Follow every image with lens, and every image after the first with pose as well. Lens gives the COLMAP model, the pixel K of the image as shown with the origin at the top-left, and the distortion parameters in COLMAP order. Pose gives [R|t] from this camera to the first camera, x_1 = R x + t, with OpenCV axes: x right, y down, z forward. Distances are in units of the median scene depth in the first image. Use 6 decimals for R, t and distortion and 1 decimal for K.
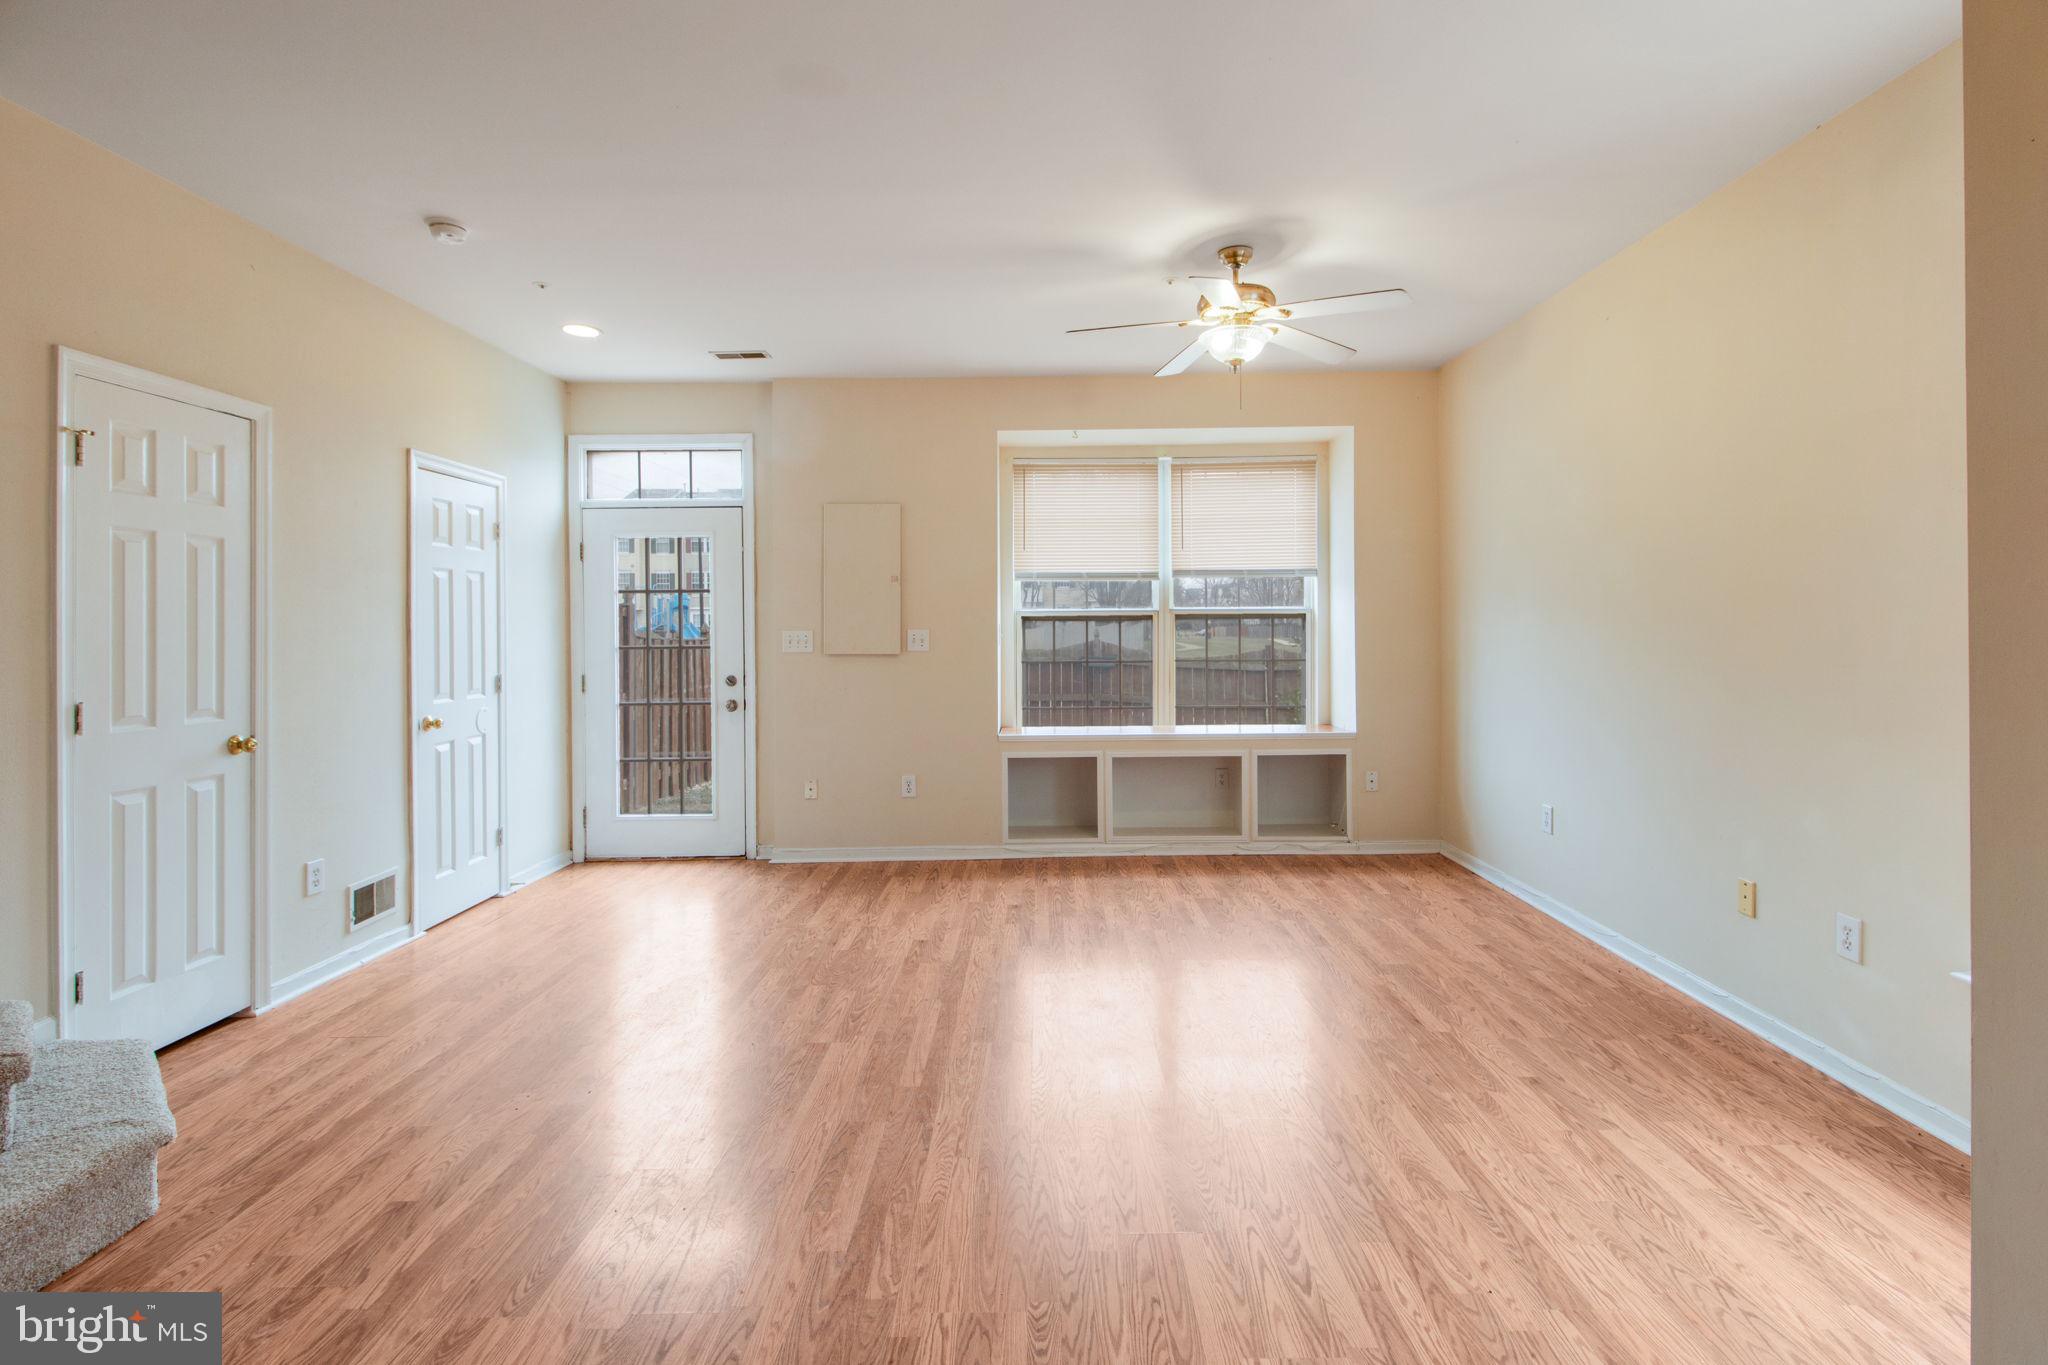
lens RADIAL K [[981.7, 0, 1059.8], [0, 981.7, 623.2], [0, 0, 1]] dist [0.010282, -0.007554]
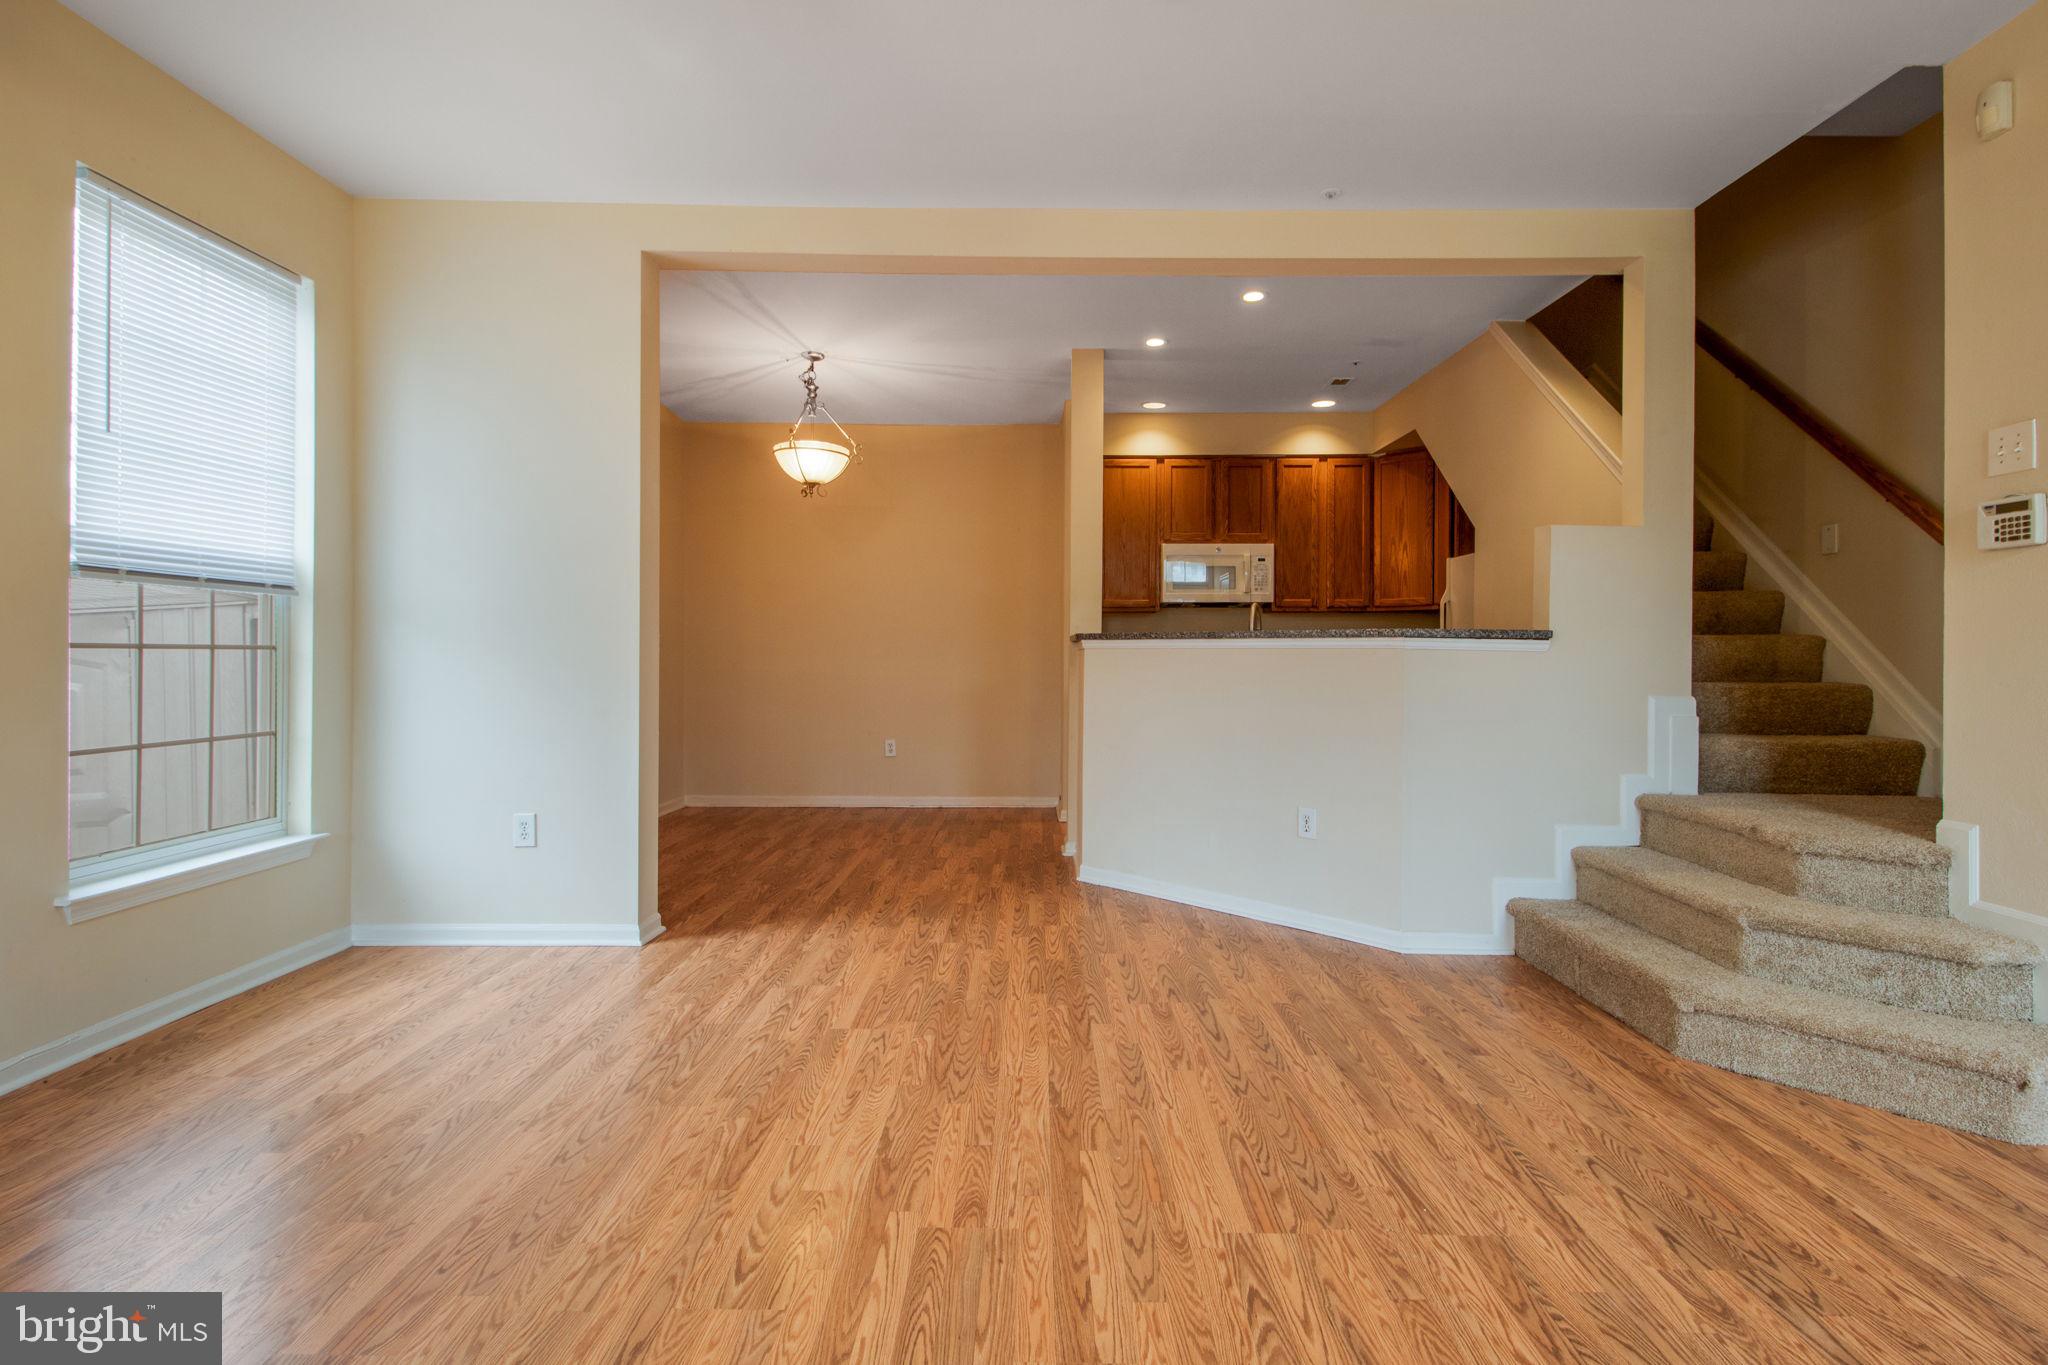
lens RADIAL K [[981.7, 0, 1033.8], [0, 981.7, 662.6], [0, 0, 1]] dist [0.010282, -0.007554]
pose [[-0.999748, 0.000408, 0.022442, -0.115459], [0.000552, 0.999979, 0.006406, 0.079234], [-0.022439, 0.006417, -0.999728, 1.652245]]
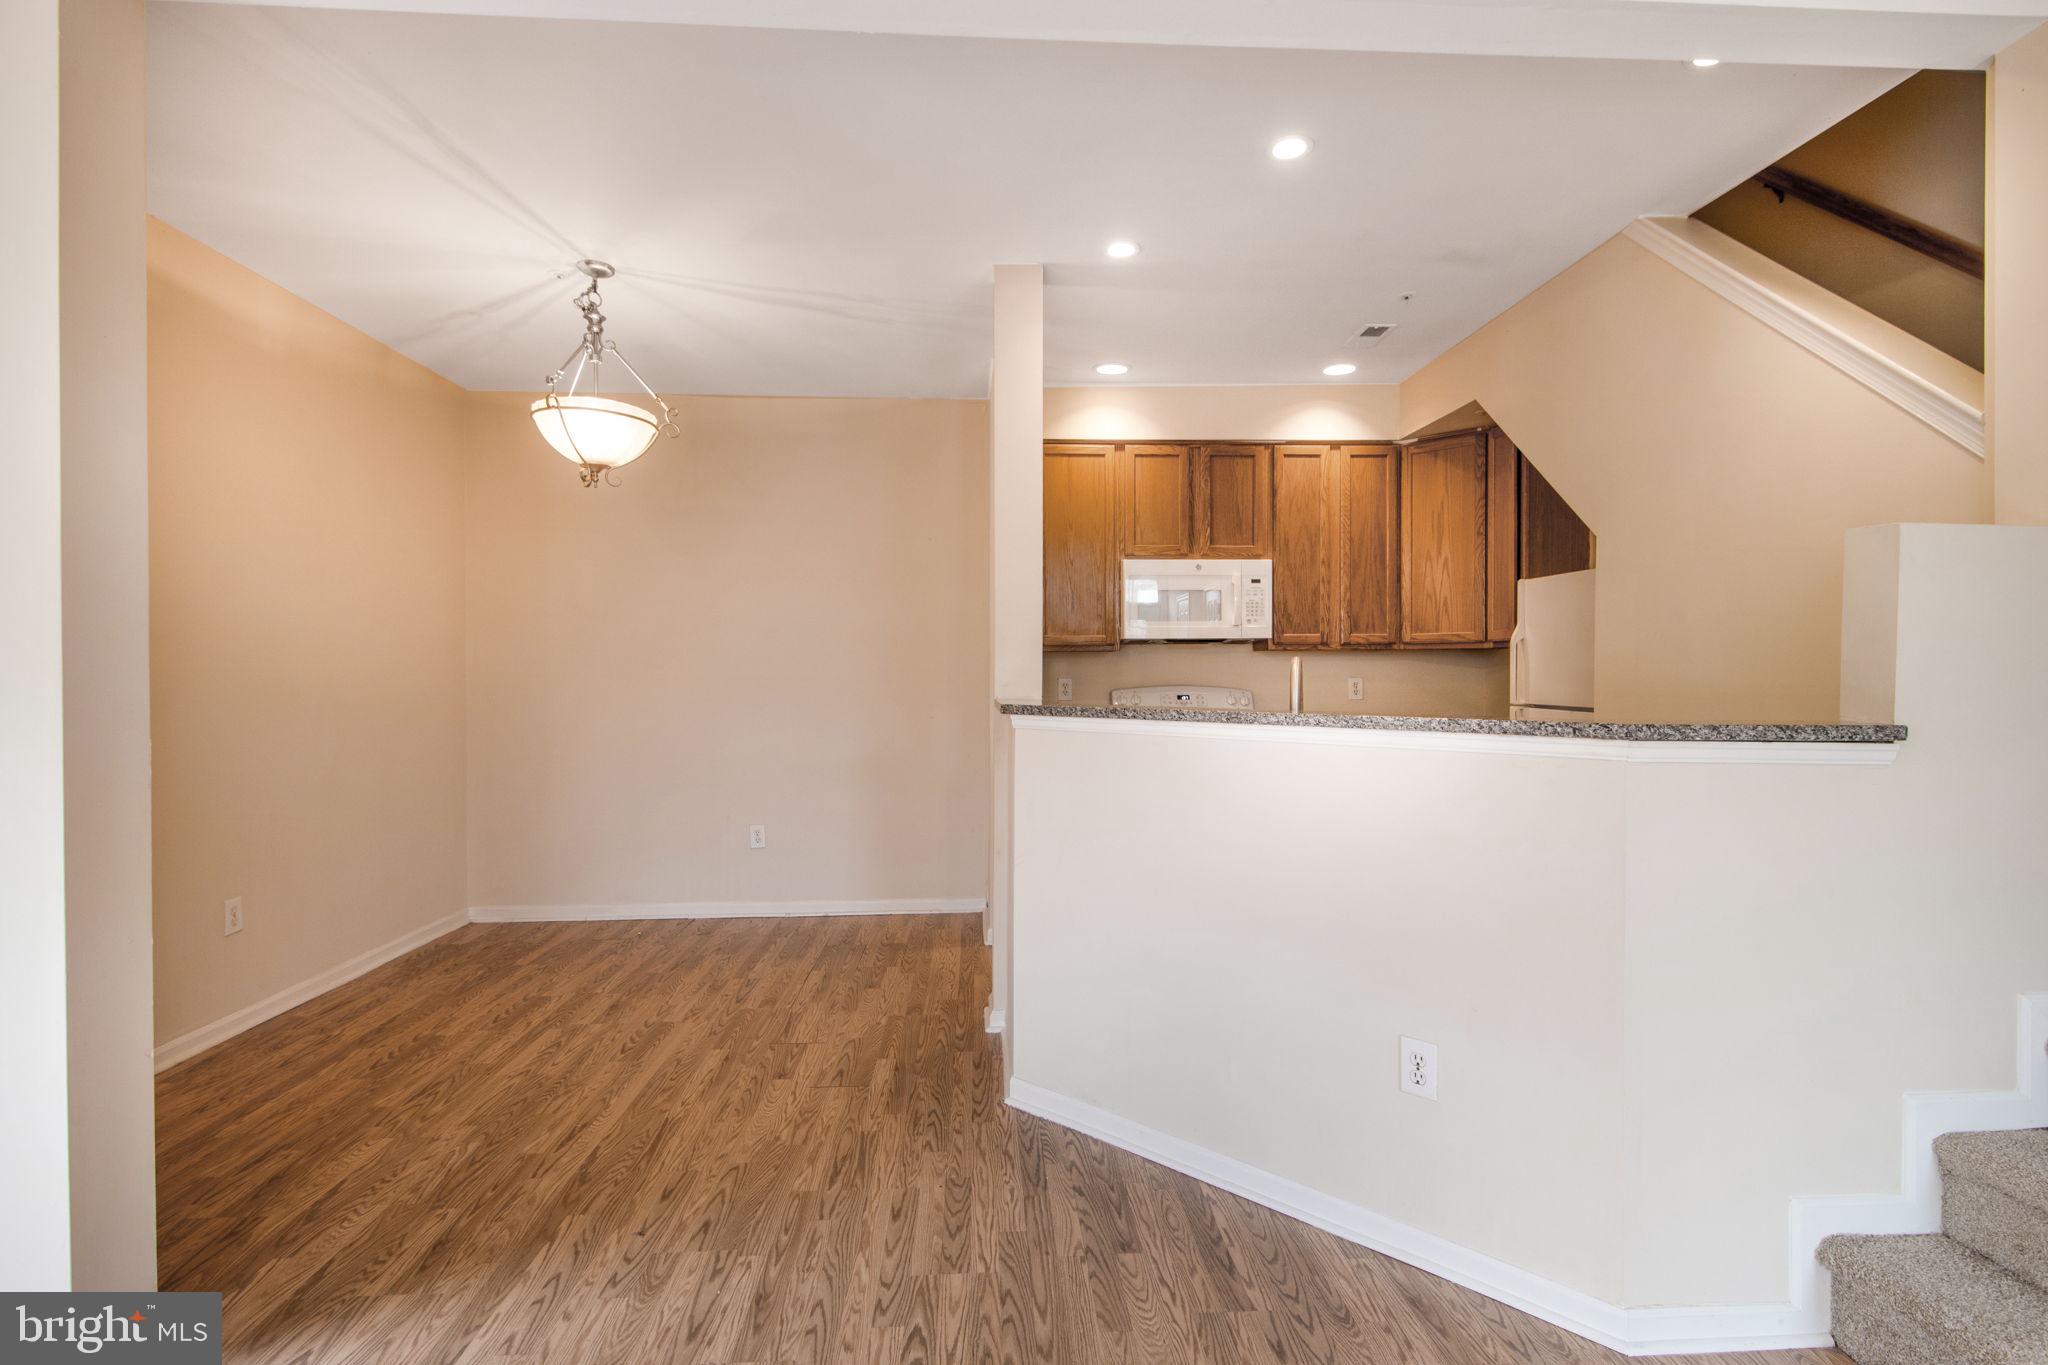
lens RADIAL K [[981.7, 0, 1025.3], [0, 981.7, 691.4], [0, 0, 1]] dist [0.010282, -0.007554]
pose [[-0.999515, 0.006820, -0.030400, -0.142150], [0.006258, 0.999809, 0.018537, 0.011617], [0.030521, 0.018338, -0.999366, 1.046184]]
